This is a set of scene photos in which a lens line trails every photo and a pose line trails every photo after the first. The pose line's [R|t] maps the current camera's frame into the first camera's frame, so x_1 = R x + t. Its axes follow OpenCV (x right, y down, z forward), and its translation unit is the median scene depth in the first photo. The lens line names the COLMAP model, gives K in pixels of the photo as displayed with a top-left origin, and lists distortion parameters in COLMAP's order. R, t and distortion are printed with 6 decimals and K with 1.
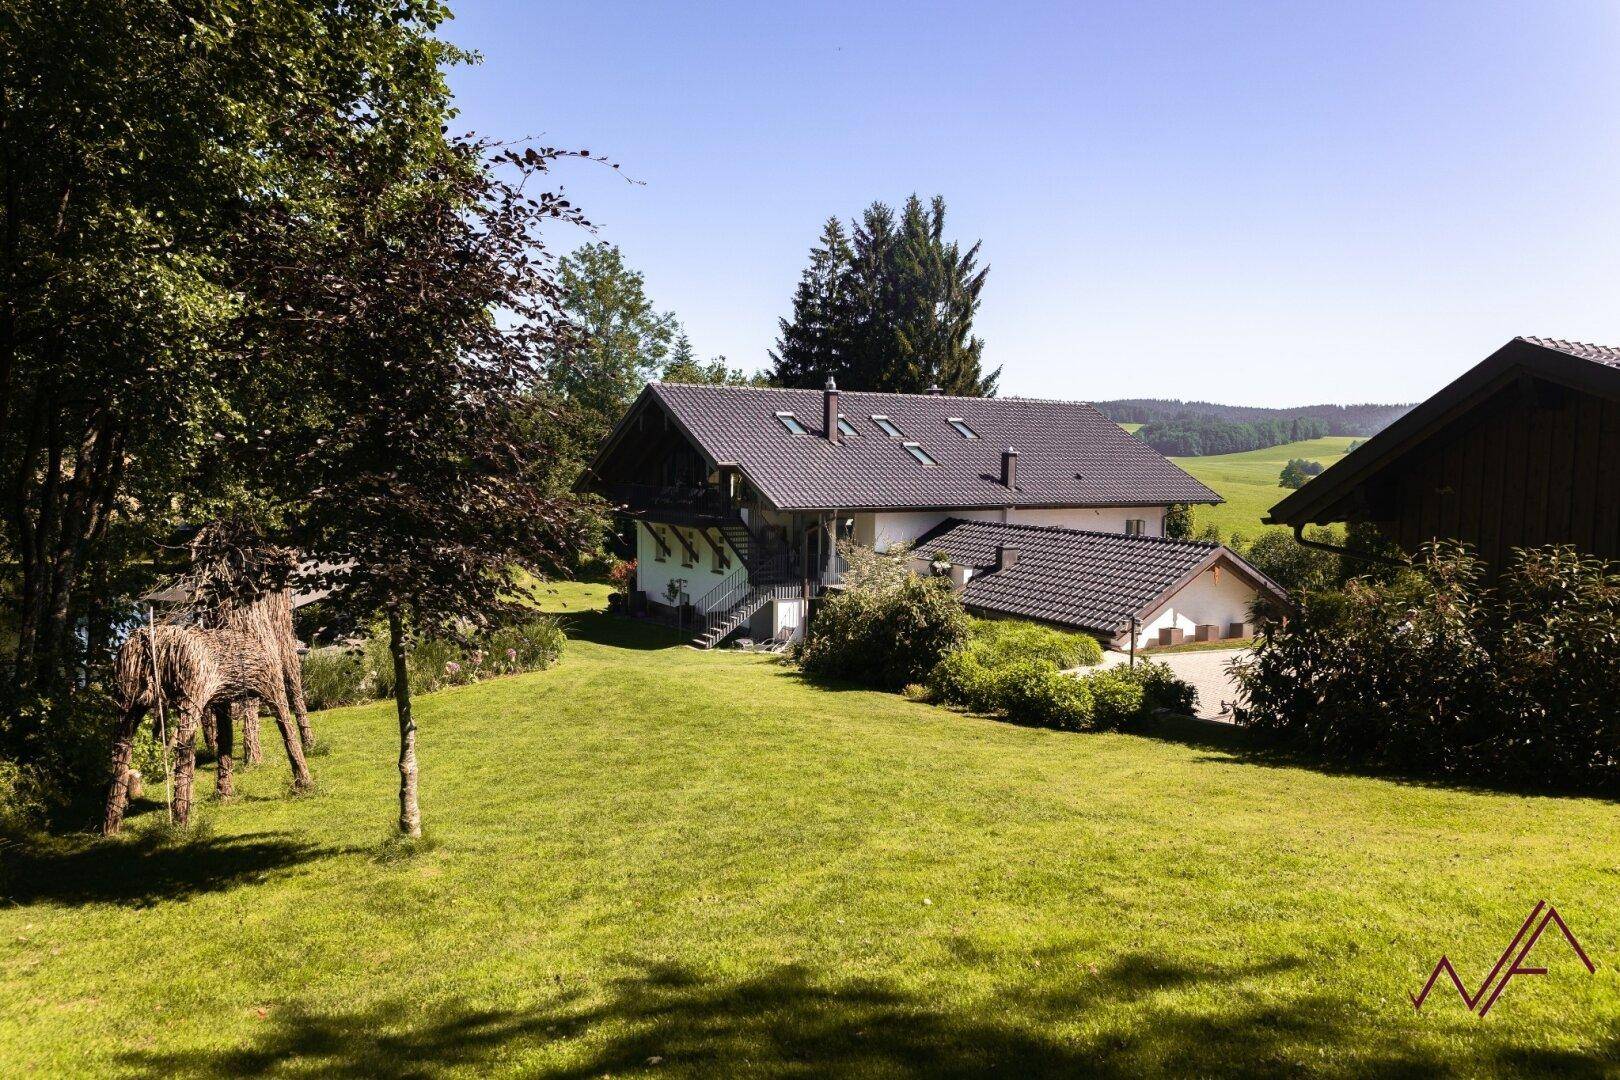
lens RADIAL K [[1129.6, 0, 810.0], [0, 1129.6, 540.0], [0, 0, 1]] dist [-0.004038, -0.000449]
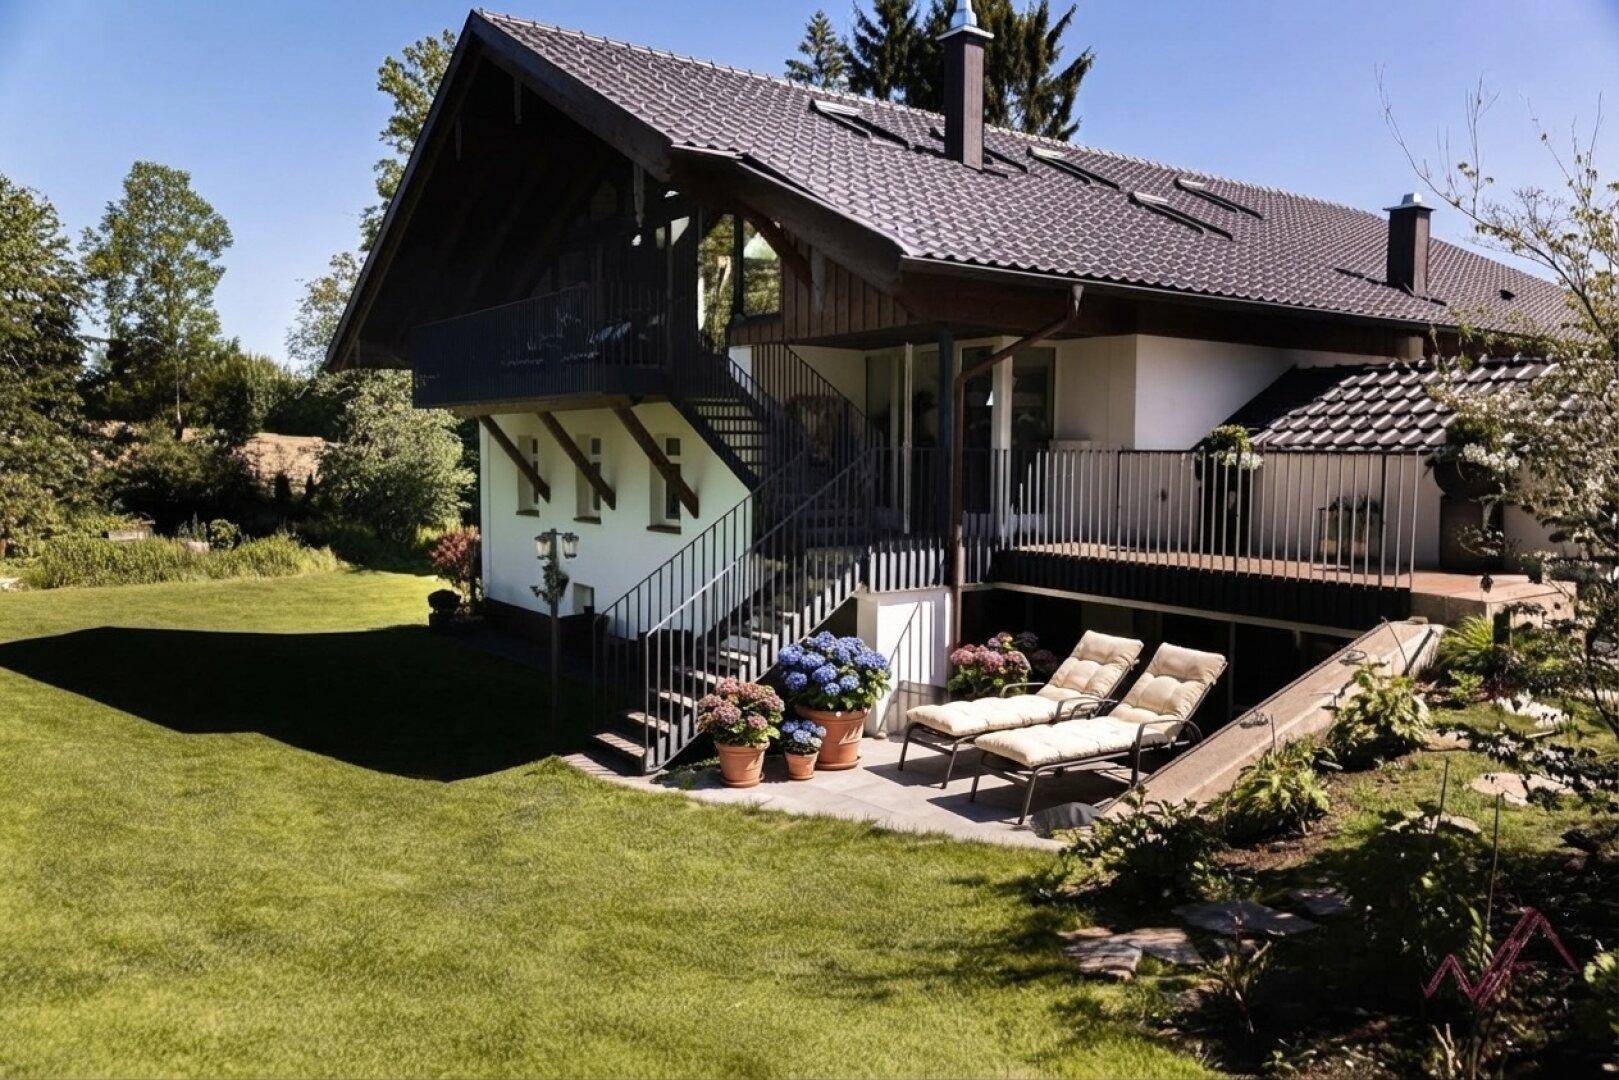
lens RADIAL K [[1128.9, 0, 809.5], [0, 1128.9, 540.0], [0, 0, 1]] dist [-0.004038, -0.000449]
pose [[0.997558, -0.014814, 0.068260, -0.056566], [0.014842, 0.999890, 0.000101, 0.032135], [-0.068254, 0.000912, 0.997668, 0.586657]]
